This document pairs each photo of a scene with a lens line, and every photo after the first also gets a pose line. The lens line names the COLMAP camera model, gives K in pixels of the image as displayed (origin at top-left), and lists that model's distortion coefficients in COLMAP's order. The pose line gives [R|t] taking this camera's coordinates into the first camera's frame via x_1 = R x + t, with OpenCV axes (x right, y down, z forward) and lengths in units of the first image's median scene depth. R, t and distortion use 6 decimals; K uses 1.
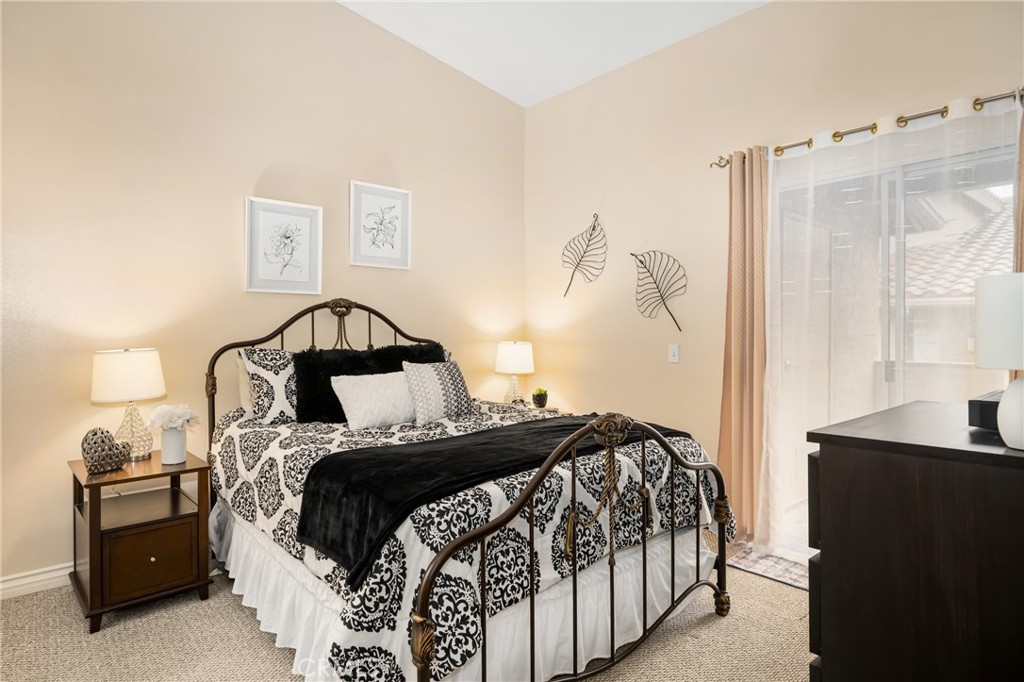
lens RADIAL K [[577.3, 0, 511.1], [0, 577.3, 335.2], [0, 0, 1]] dist [-0.000872, -0.000183]
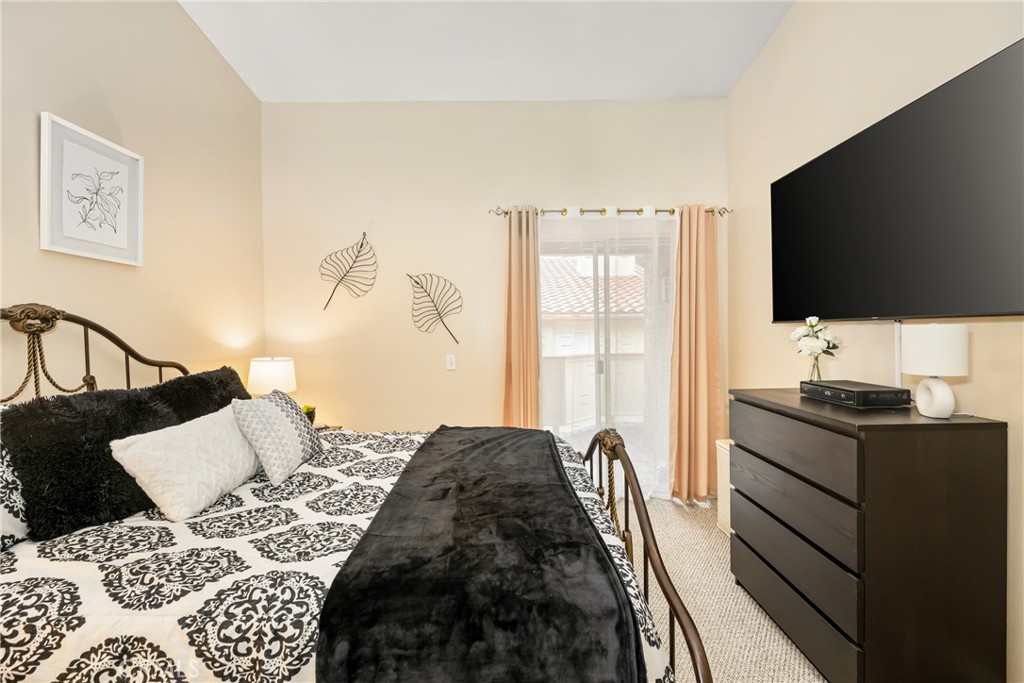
lens RADIAL K [[427.9, 0, 514.3], [0, 427.9, 338.1], [0, 0, 1]] dist [0.001774, -0.000013]
pose [[0.650528, -0.017297, 0.759286, -0.295782], [0.011079, 0.999850, 0.013285, -0.027926], [-0.759402, -0.000231, 0.650622, 0.318254]]
